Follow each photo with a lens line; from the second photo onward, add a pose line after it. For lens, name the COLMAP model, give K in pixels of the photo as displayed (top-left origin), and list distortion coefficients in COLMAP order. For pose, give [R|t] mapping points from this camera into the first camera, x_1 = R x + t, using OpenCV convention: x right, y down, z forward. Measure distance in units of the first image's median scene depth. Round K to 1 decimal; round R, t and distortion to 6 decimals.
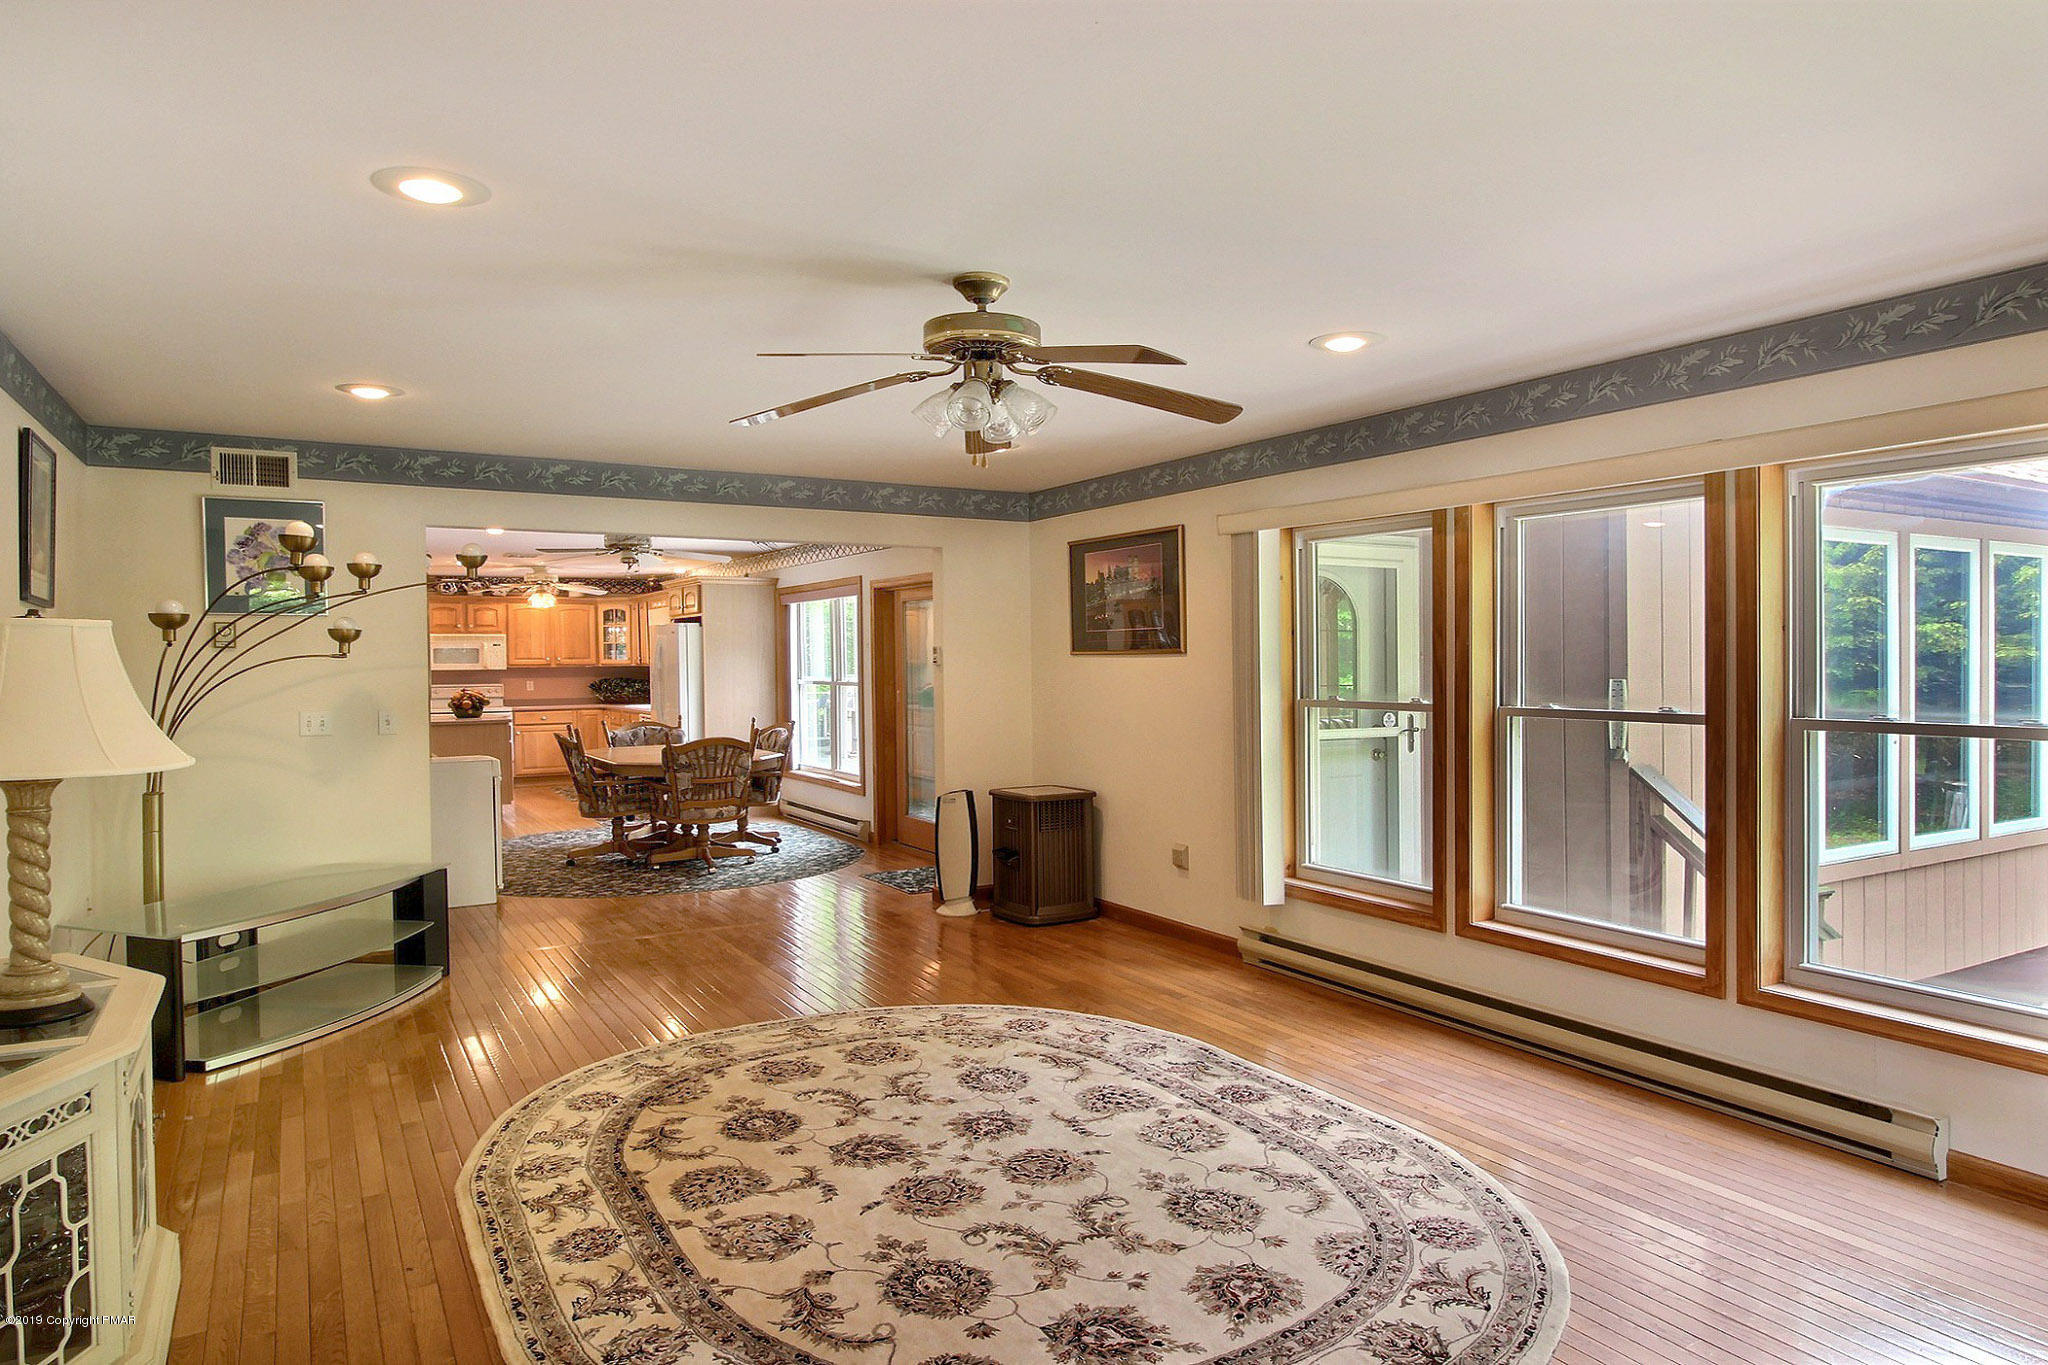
lens RADIAL K [[1190.3, 0, 1007.2], [0, 1190.3, 737.8], [0, 0, 1]] dist [-0.001682, -0.002905]
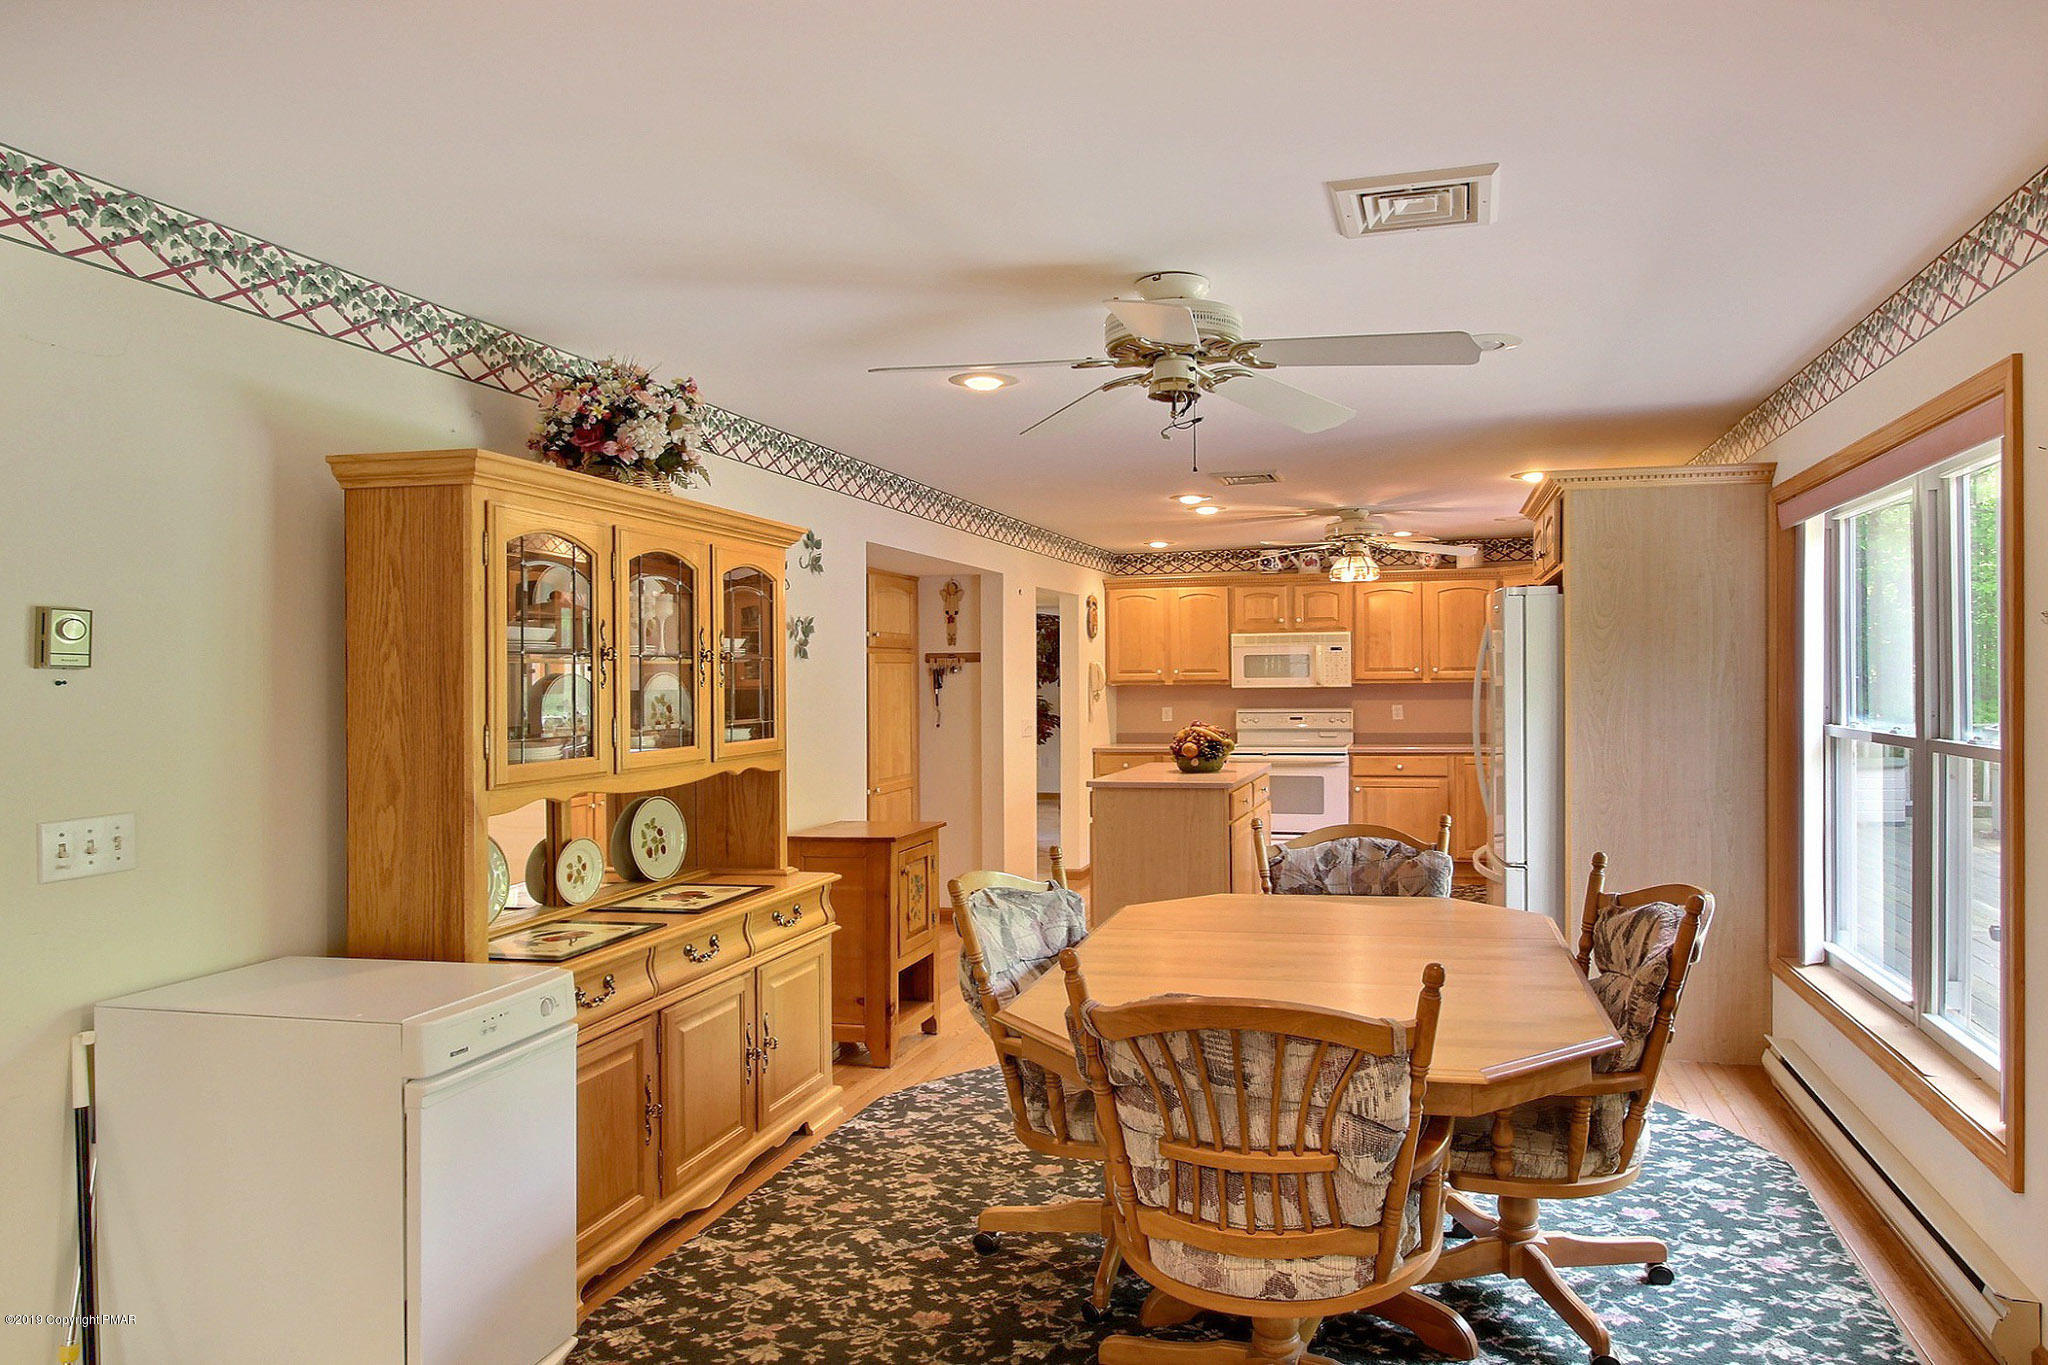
lens RADIAL K [[1190.3, 0, 1113.6], [0, 1190.3, 676.1], [0, 0, 1]] dist [-0.001682, -0.002905]
pose [[0.691602, -0.001280, -0.722277, -0.084683], [-0.040907, 0.998324, -0.040939, -0.054795], [0.721119, 0.057860, 0.690391, 0.805546]]
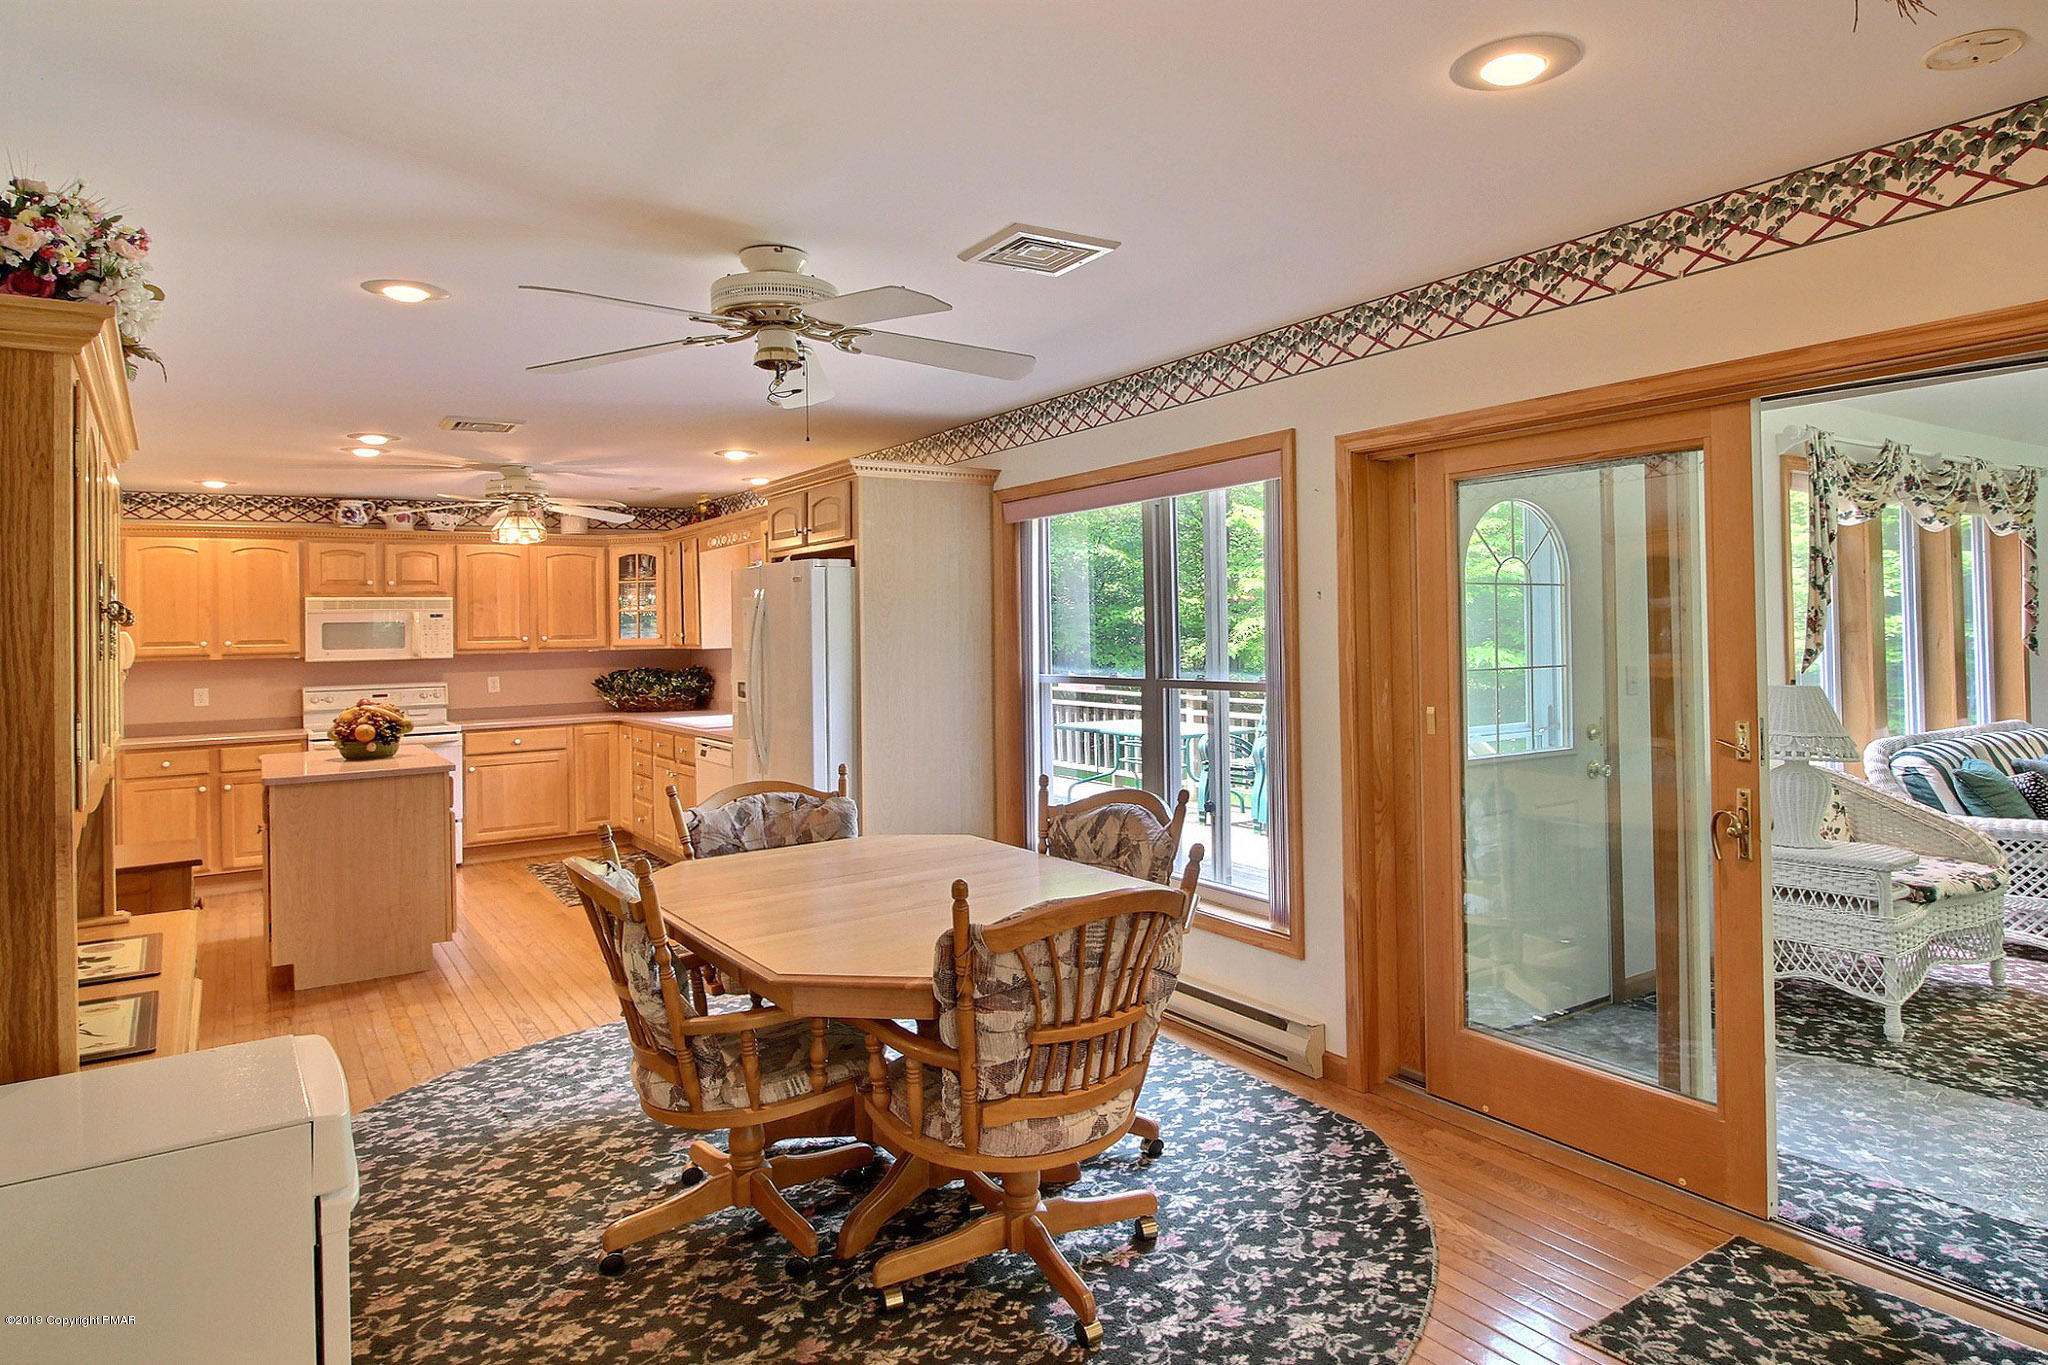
lens RADIAL K [[1245.4, 0, 1010.5], [0, 1245.4, 626.0], [0, 0, 1]] dist [-0.000496, -0.003894]
pose [[0.999831, -0.013808, 0.012107, -0.271347], [0.014632, 0.997379, -0.070864, -0.044964], [-0.011096, 0.071029, 0.997413, 0.677243]]
